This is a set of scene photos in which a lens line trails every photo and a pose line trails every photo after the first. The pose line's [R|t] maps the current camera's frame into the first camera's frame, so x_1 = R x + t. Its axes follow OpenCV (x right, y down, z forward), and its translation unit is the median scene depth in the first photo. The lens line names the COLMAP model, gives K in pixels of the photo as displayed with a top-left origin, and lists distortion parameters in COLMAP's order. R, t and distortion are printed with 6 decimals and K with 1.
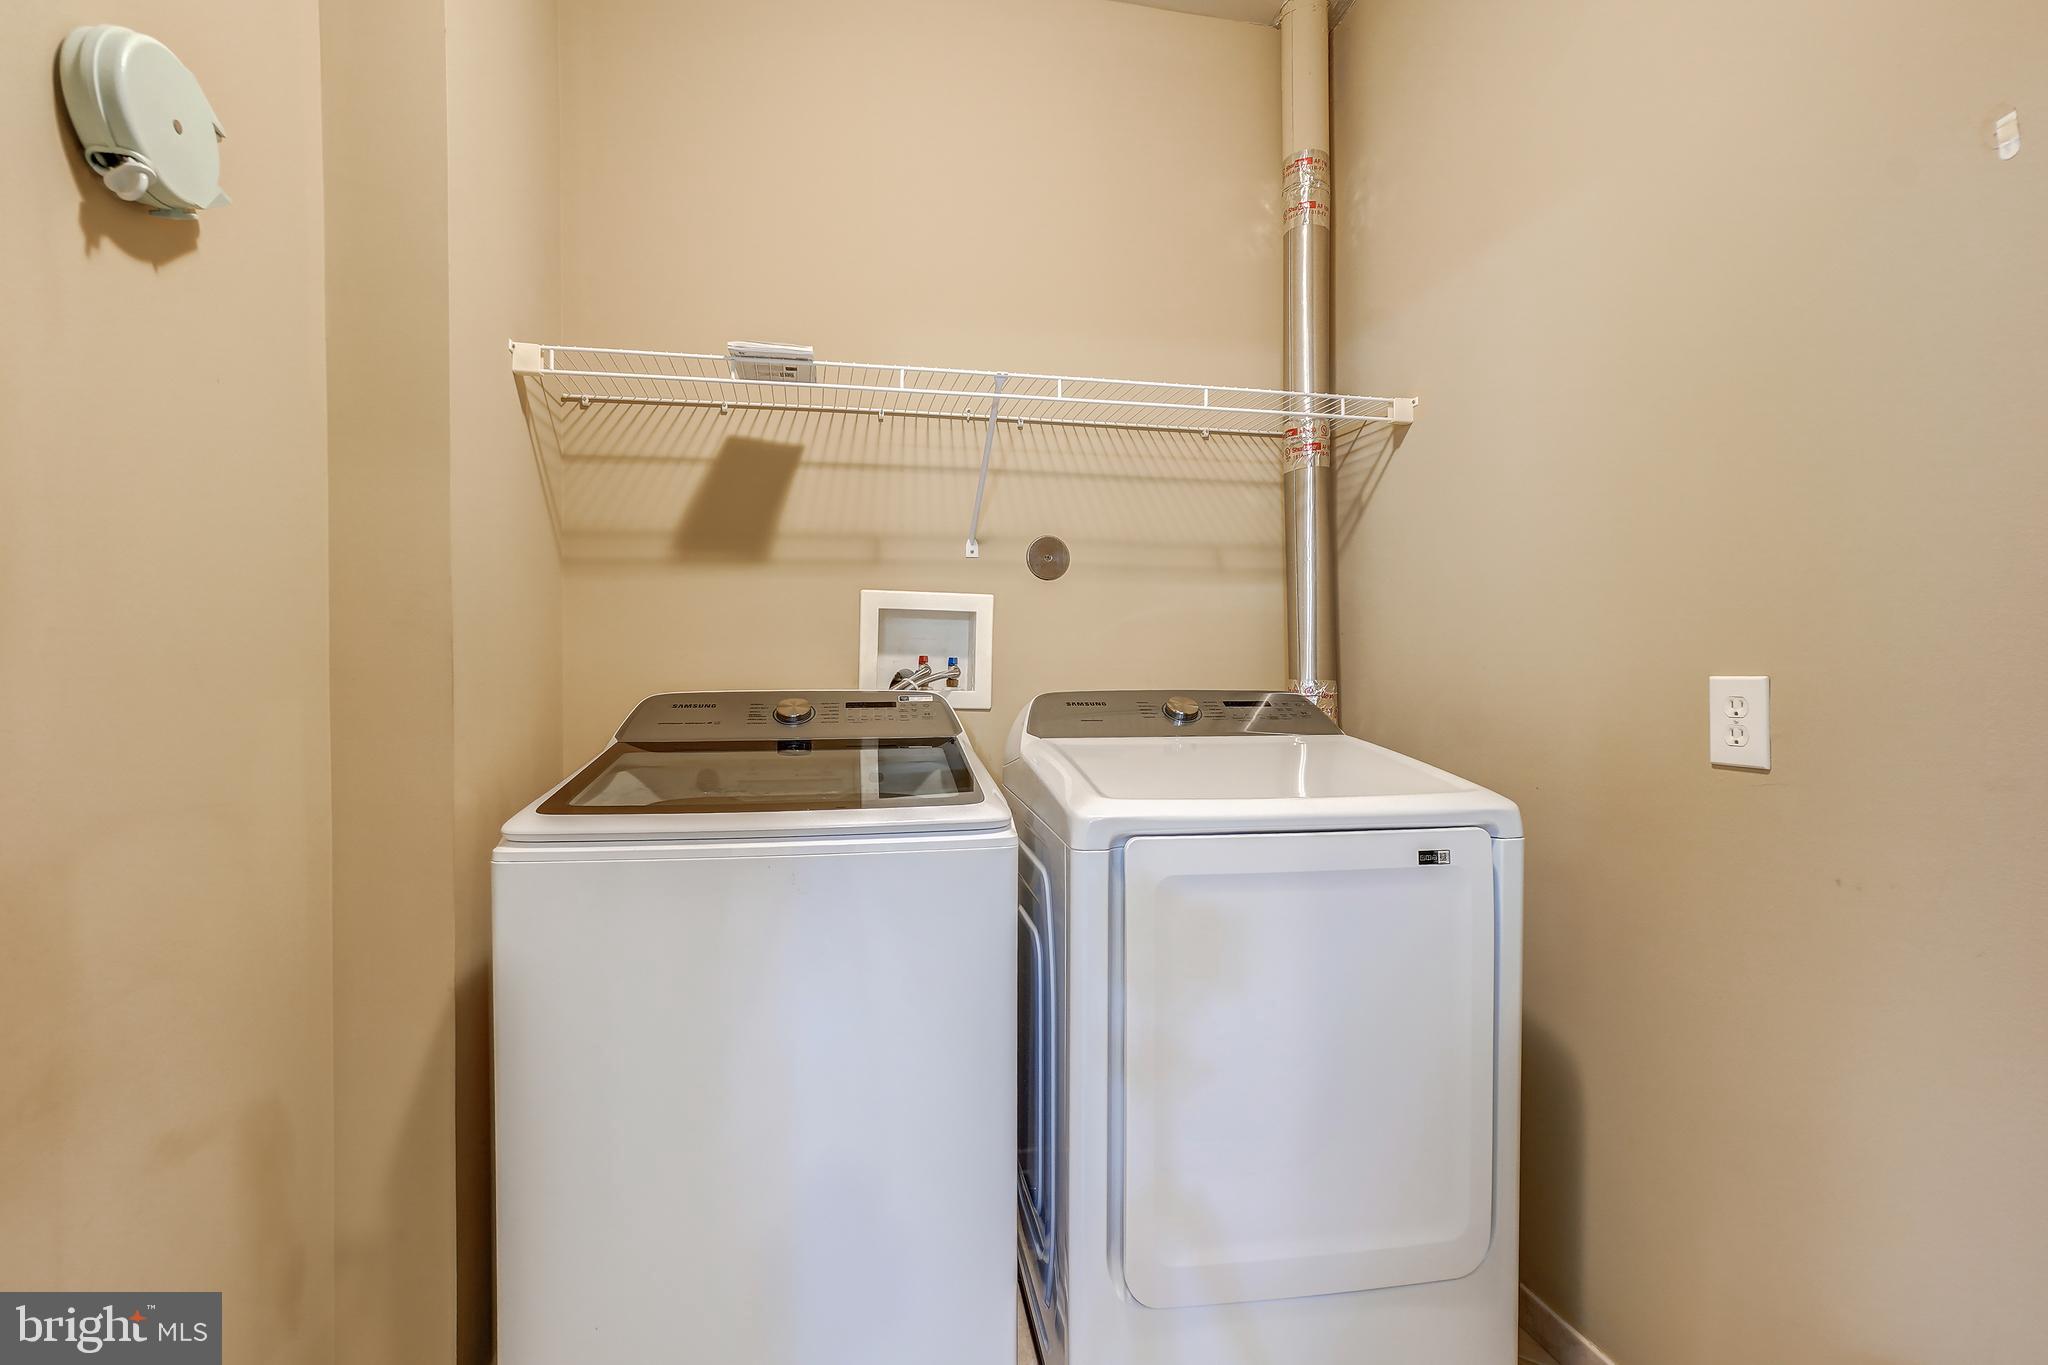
lens RADIAL K [[906.0, 0, 1017.4], [0, 906.0, 669.4], [0, 0, 1]] dist [-0.008593, 0.006492]
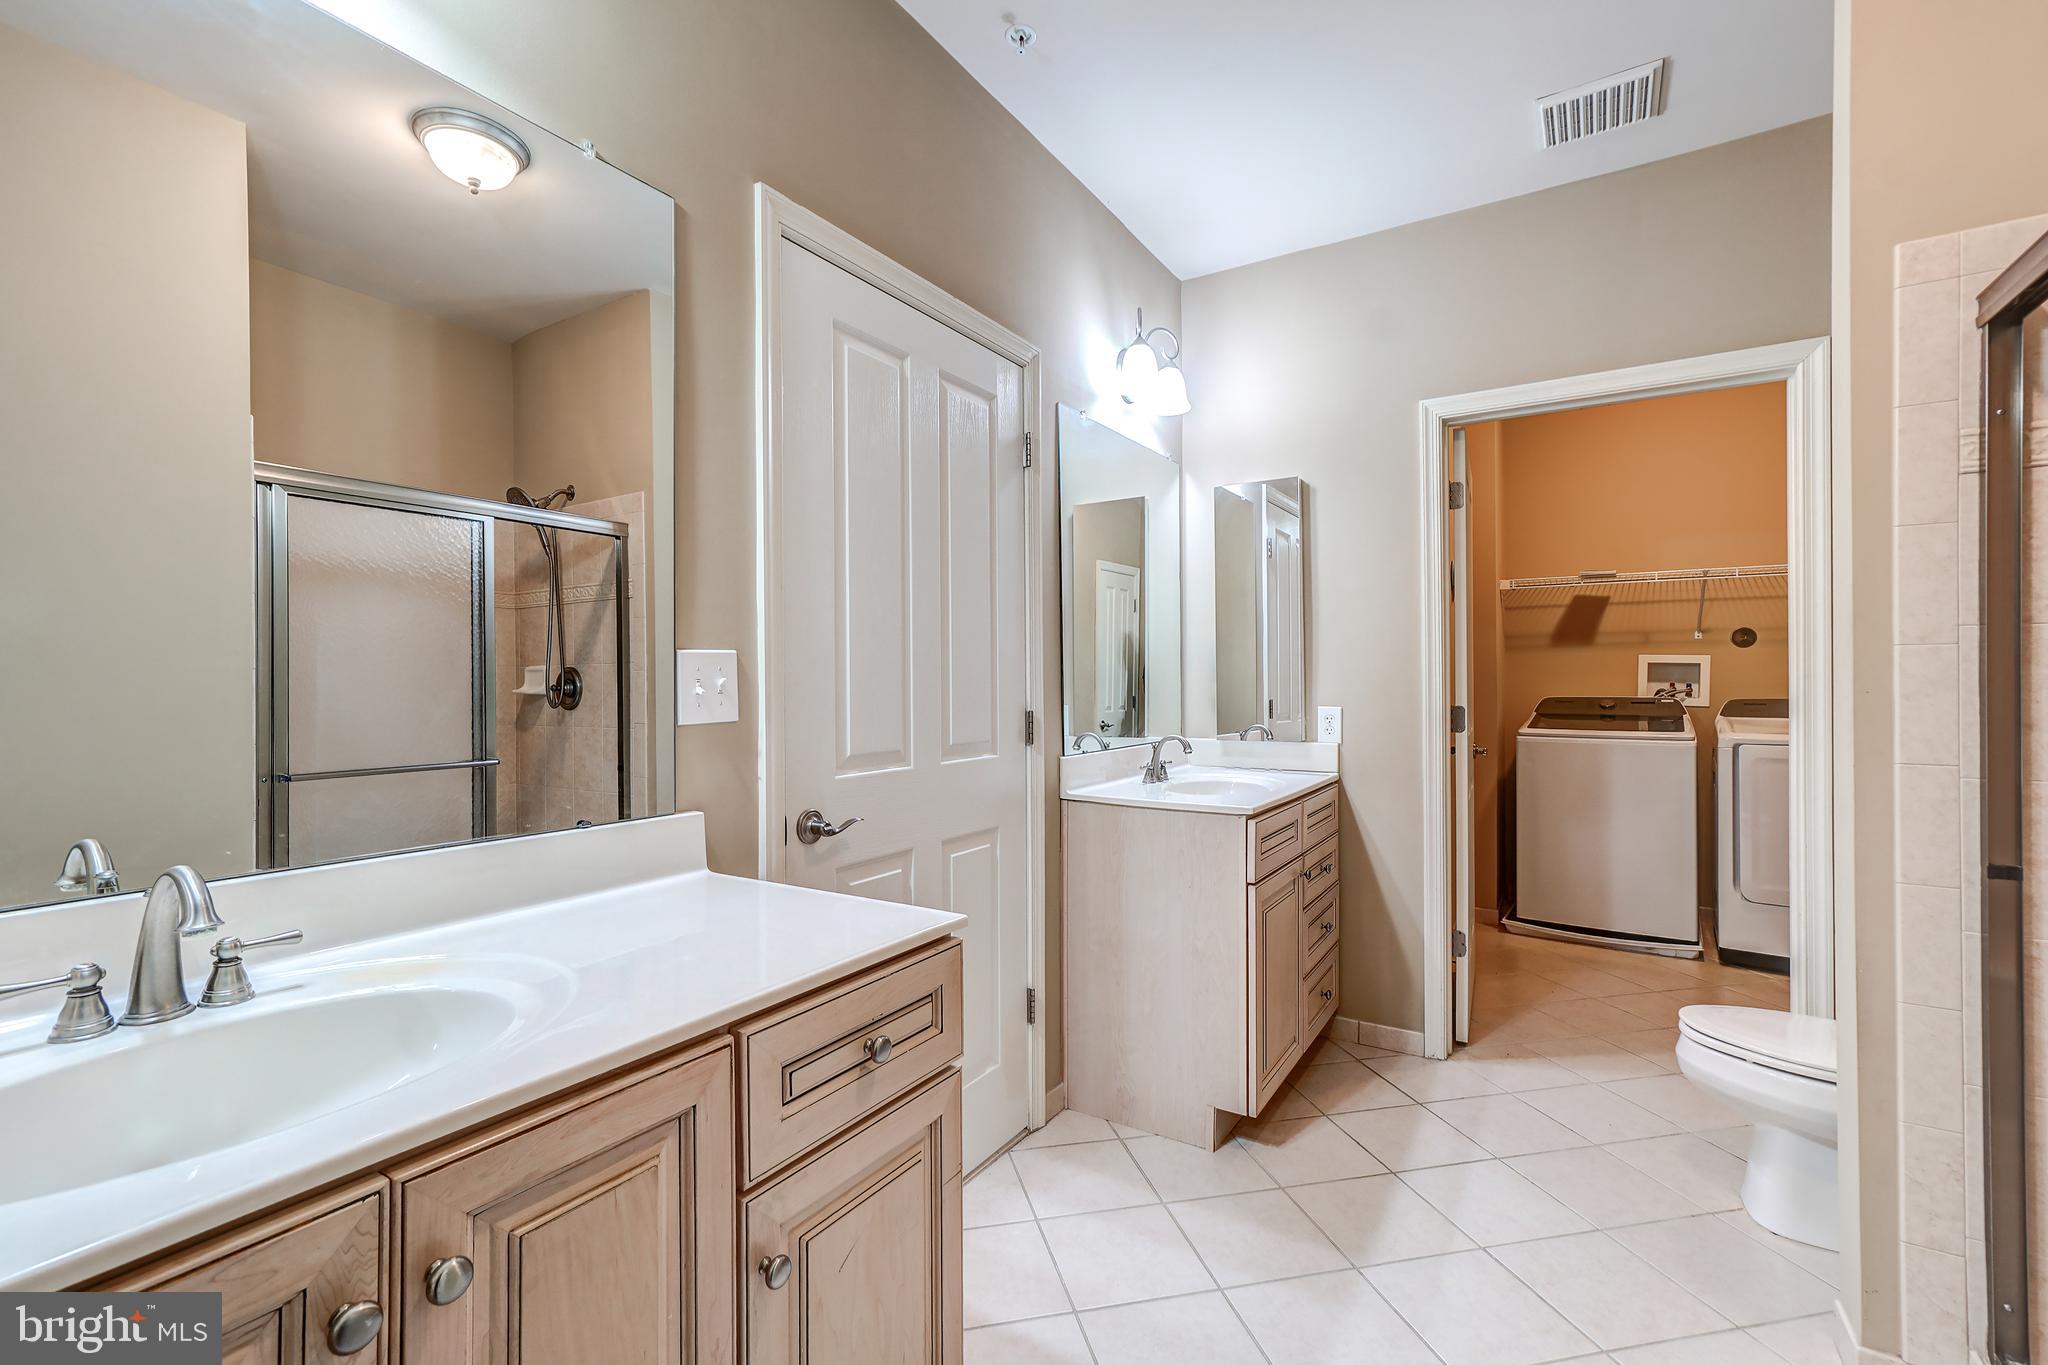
lens RADIAL K [[906.0, 0, 1016.9], [0, 906.0, 675.5], [0, 0, 1]] dist [-0.008593, 0.006492]
pose [[0.702877, -0.005099, -0.711293, 0.366429], [-0.005815, 0.999900, -0.012914, 0.005216], [0.711287, 0.013213, 0.702777, -1.825555]]
